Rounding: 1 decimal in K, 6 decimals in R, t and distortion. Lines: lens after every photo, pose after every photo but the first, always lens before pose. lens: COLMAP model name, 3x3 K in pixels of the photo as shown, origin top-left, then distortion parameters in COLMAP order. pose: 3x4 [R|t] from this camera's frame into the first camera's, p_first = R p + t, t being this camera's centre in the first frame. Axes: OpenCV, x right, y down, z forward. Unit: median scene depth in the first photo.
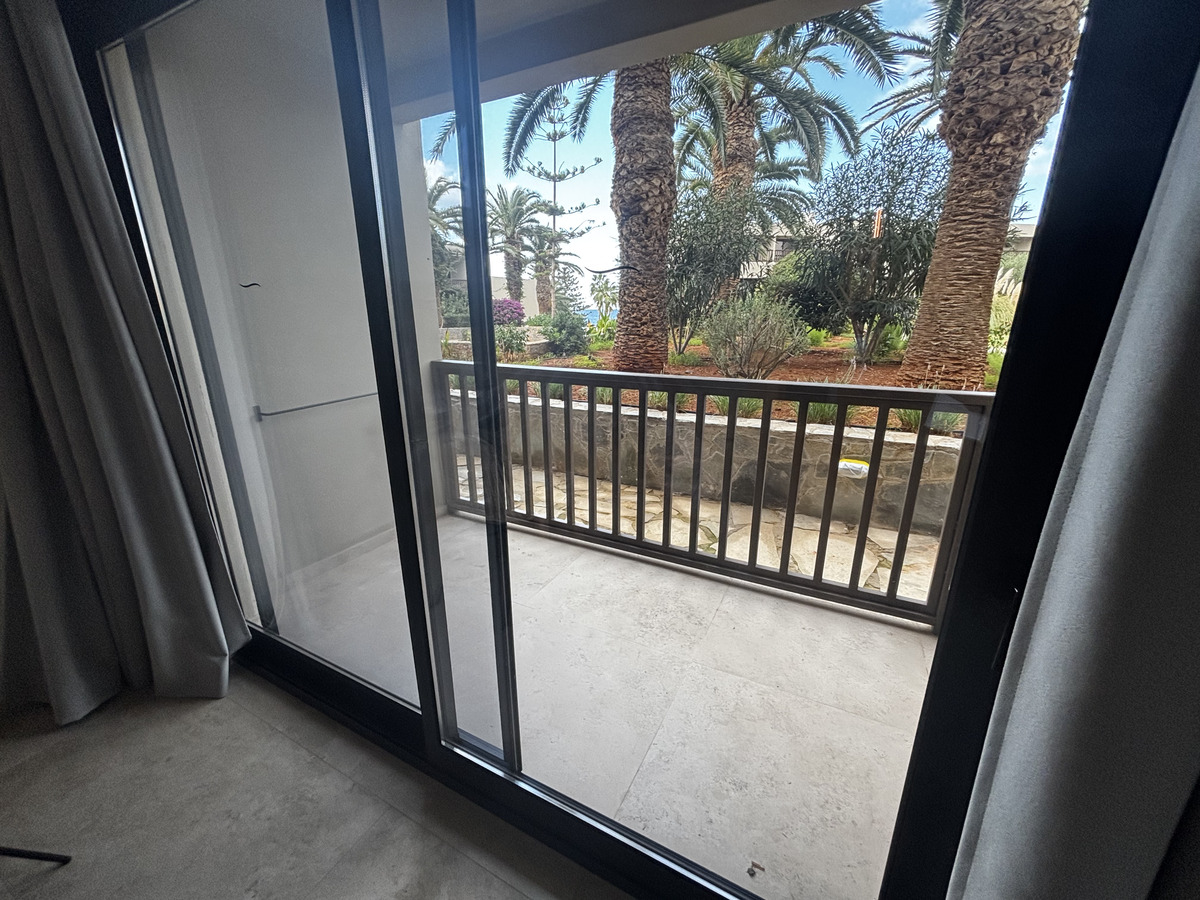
lens RADIAL K [[480.6, 0, 599.0], [0, 480.6, 450.0], [0, 0, 1]] dist [-0.000161, -0.000006]
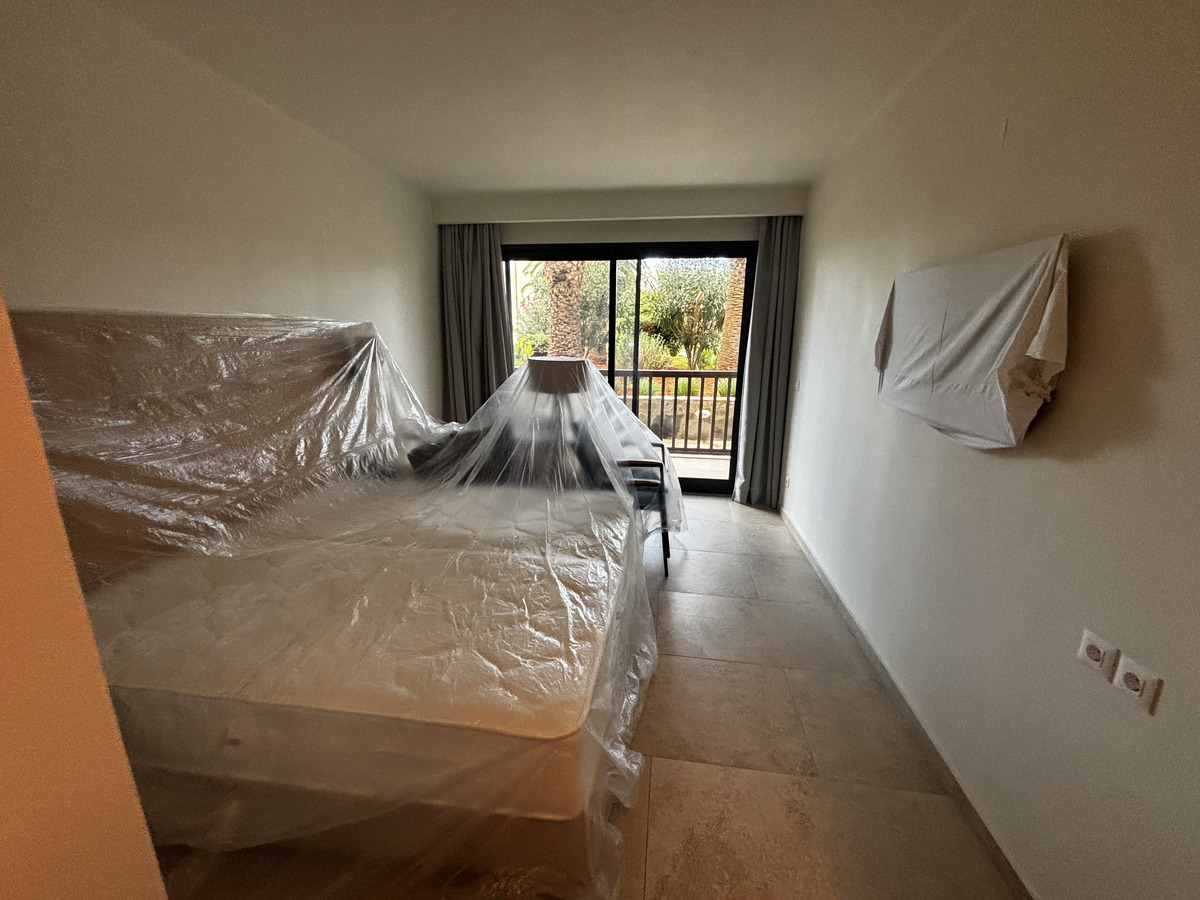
lens RADIAL K [[480.6, 0, 600.4], [0, 480.6, 450.7], [0, 0, 1]] dist [-0.000161, -0.000006]
pose [[0.943068, -0.069767, 0.325201, -0.364813], [0.086698, 0.995516, -0.037845, 0.143162], [-0.321102, 0.063885, 0.944887, -0.514076]]
